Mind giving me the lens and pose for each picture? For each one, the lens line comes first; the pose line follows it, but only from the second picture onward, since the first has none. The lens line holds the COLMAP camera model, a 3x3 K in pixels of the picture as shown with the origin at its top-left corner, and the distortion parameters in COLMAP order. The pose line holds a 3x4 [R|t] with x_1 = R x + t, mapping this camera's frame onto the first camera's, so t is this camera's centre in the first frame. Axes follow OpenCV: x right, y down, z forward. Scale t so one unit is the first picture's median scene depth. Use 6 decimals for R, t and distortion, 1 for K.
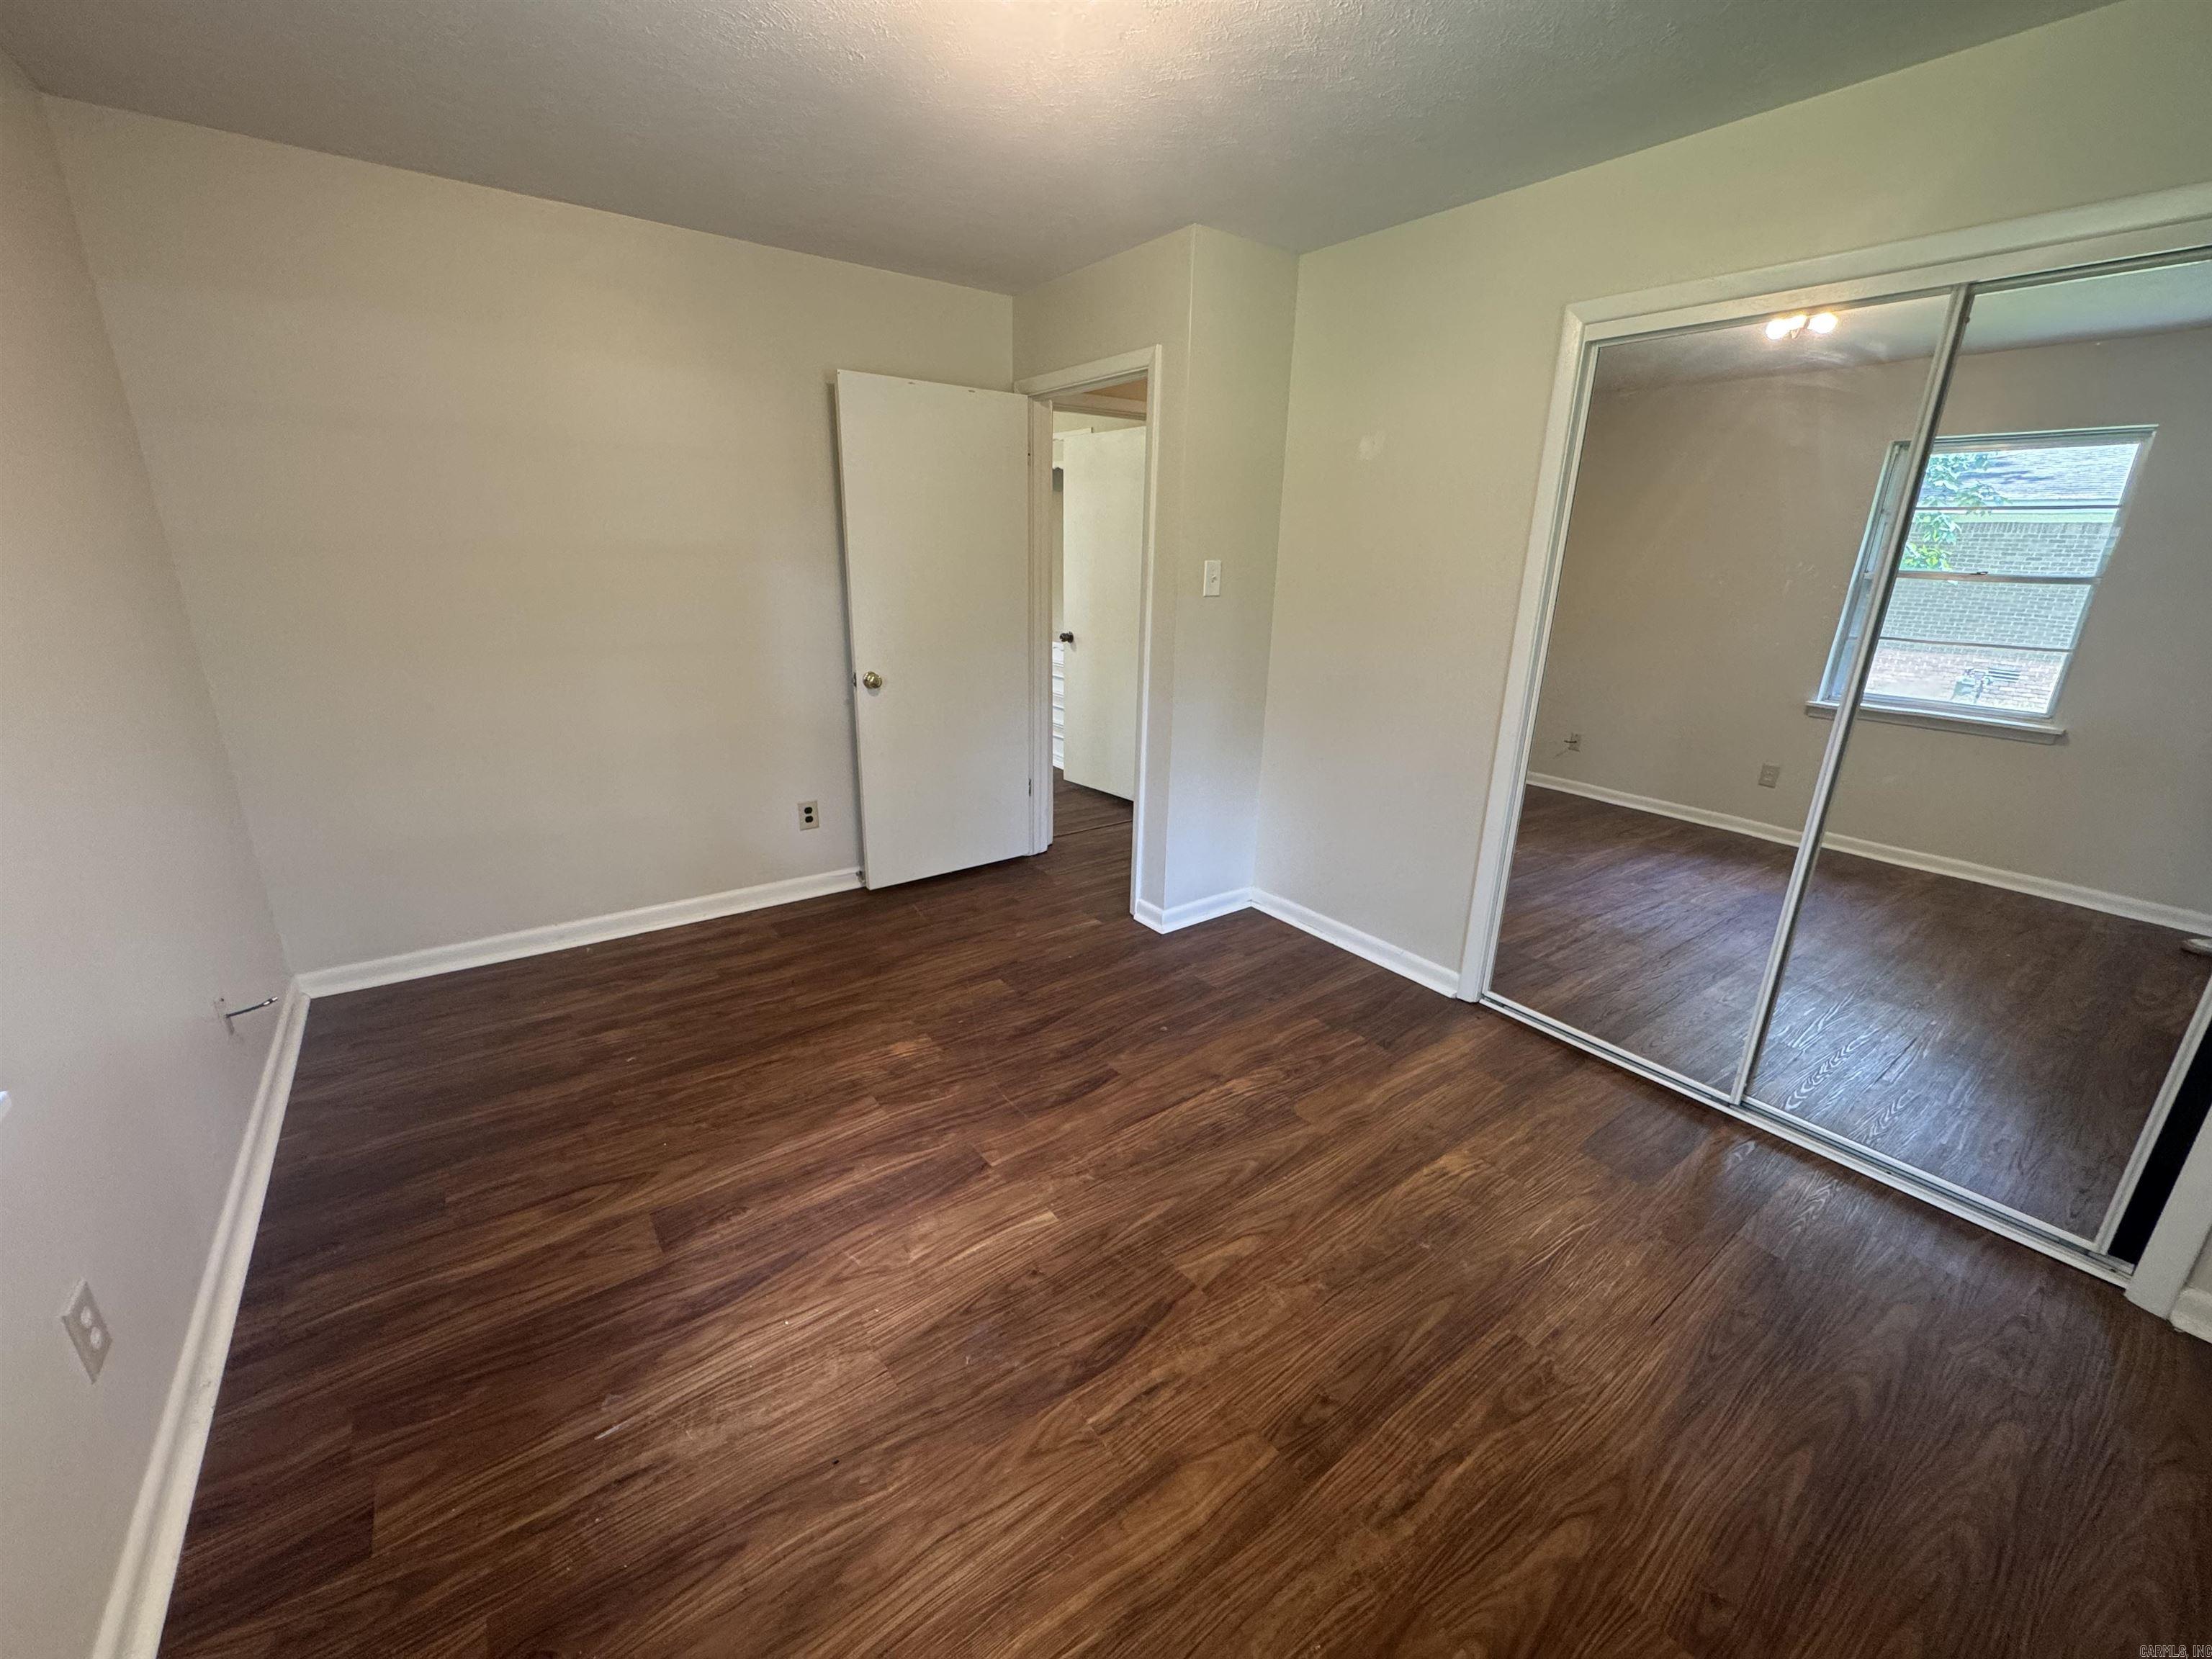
lens RADIAL K [[880.2, 0, 1106.5], [0, 880.2, 824.9], [0, 0, 1]] dist [-0.002975, 0.000288]
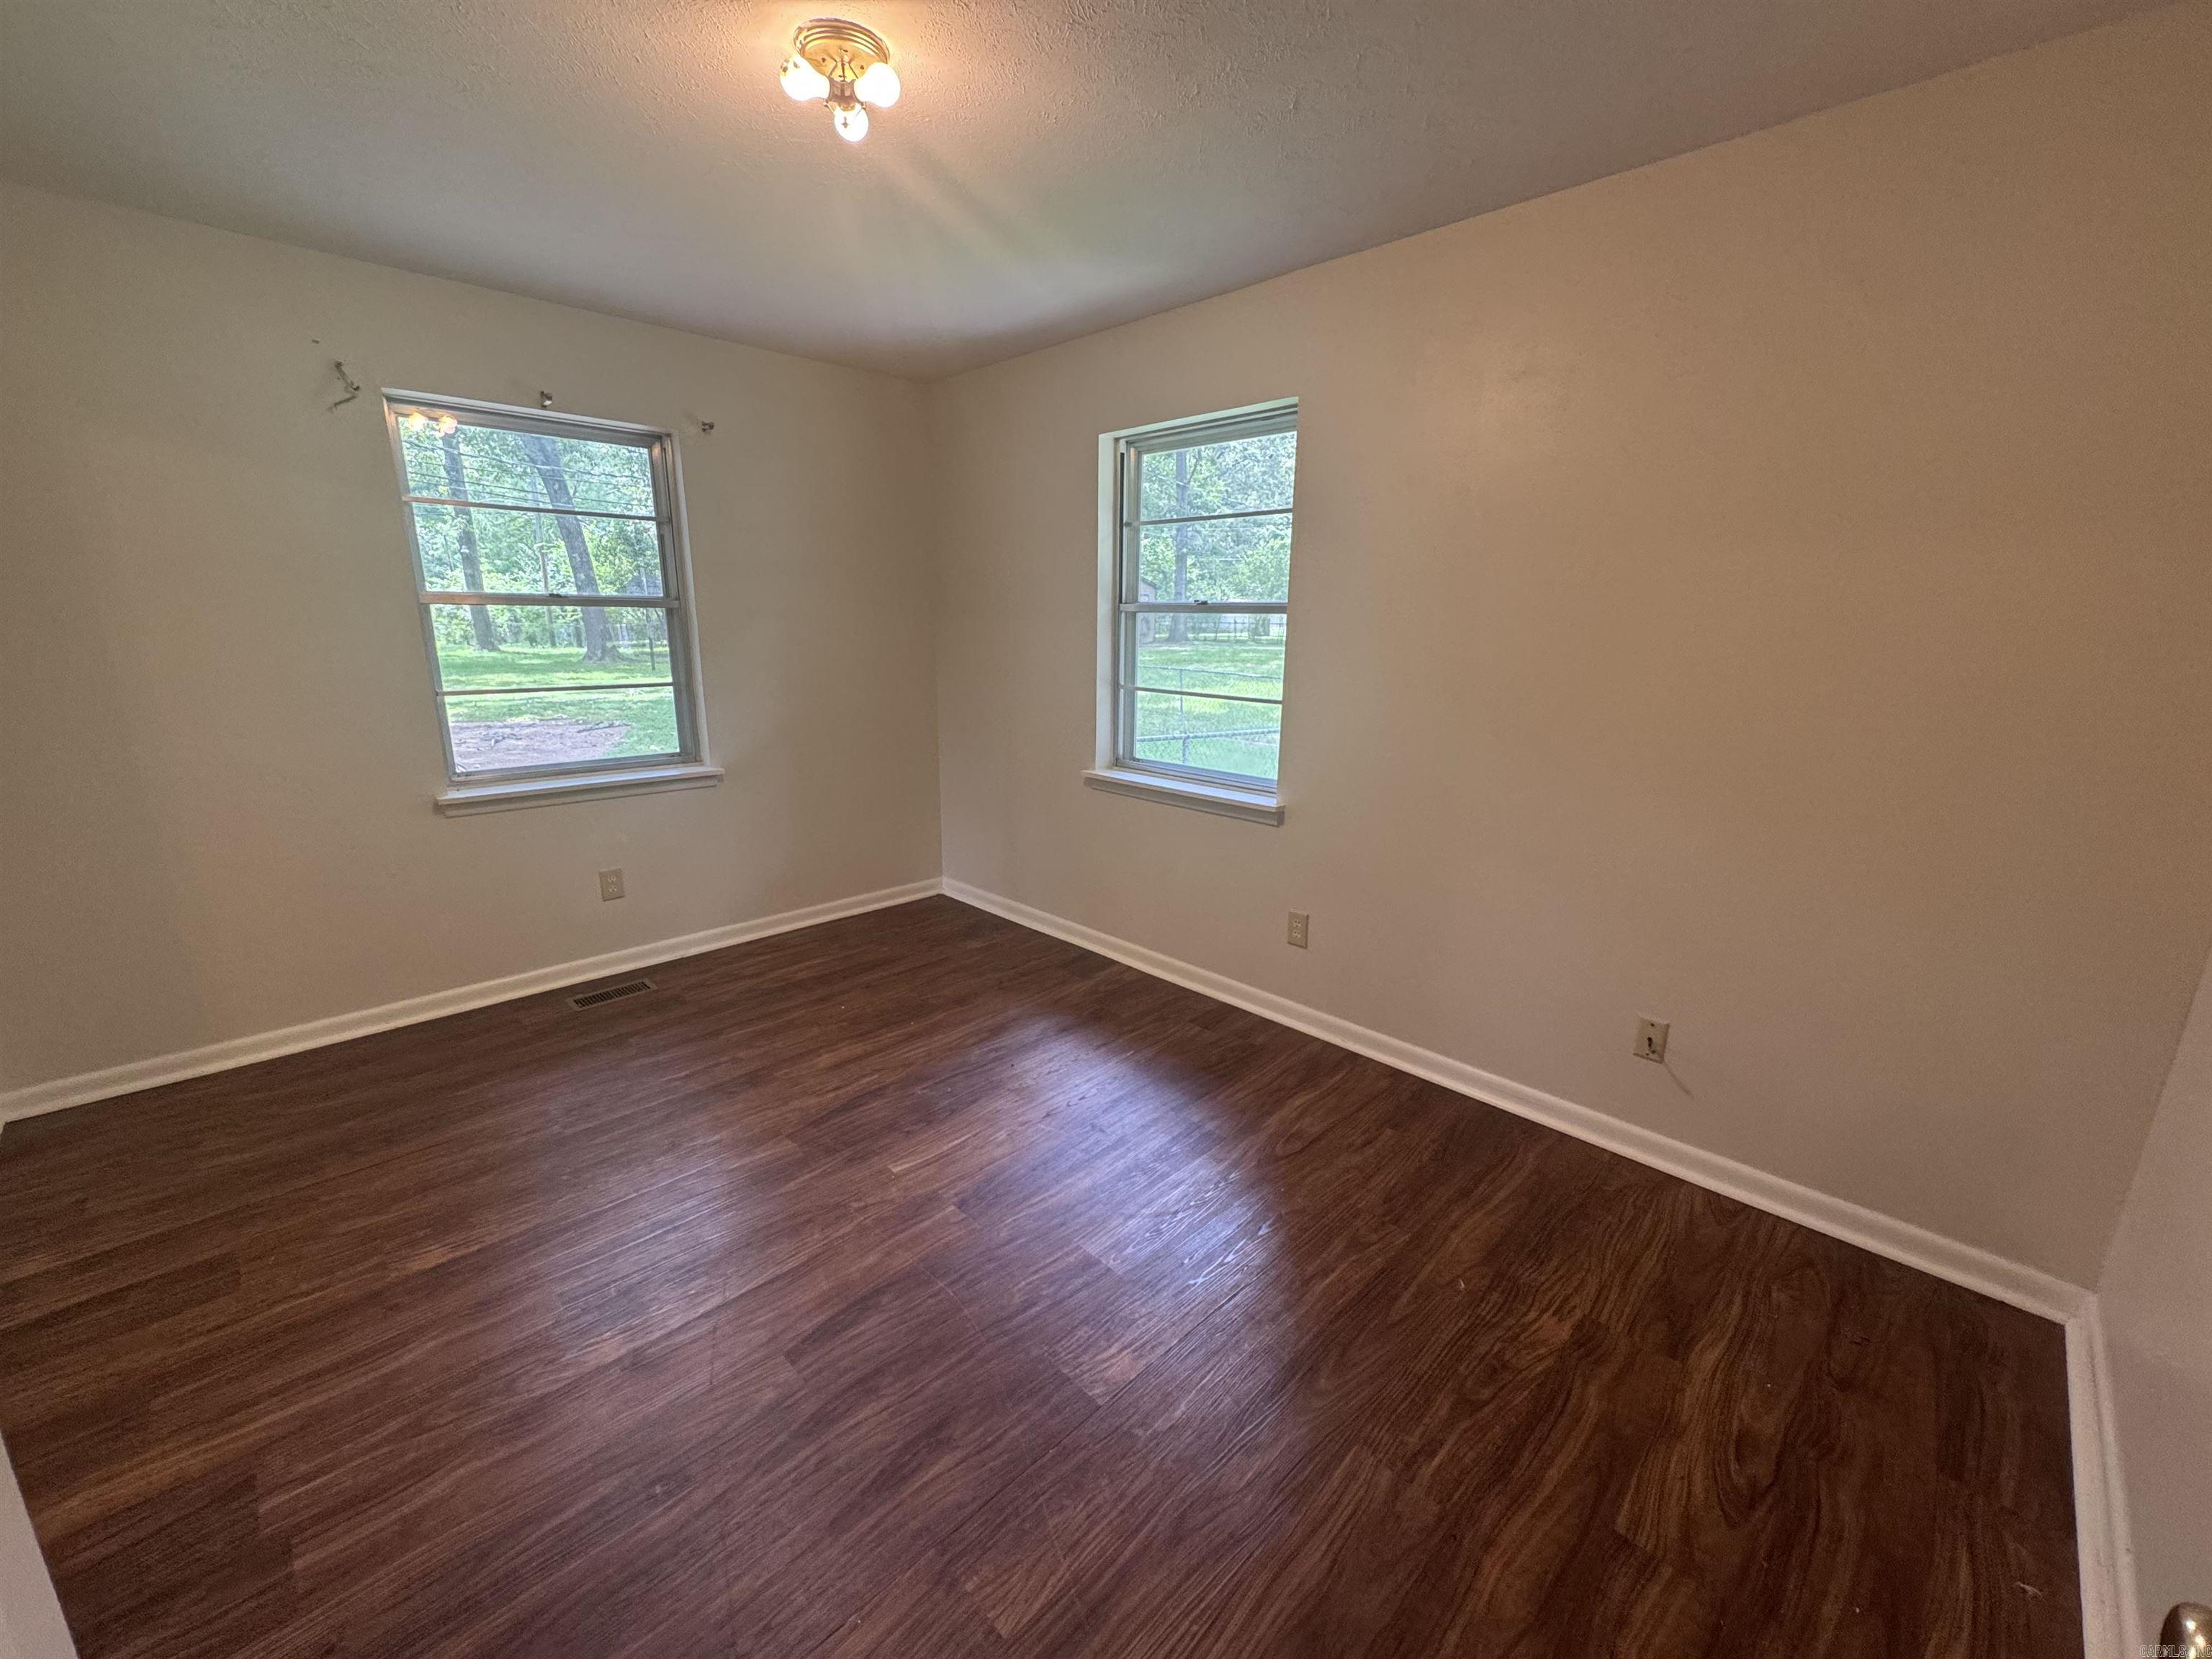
lens RADIAL K [[894.6, 0, 1104.4], [0, 894.6, 815.5], [0, 0, 1]] dist [0.001034, 0.000189]
pose [[-0.989157, -0.004649, -0.146791, -0.137922], [-0.077584, 0.865194, 0.495399, -0.476148], [0.124700, 0.501416, -0.856173, 1.550170]]
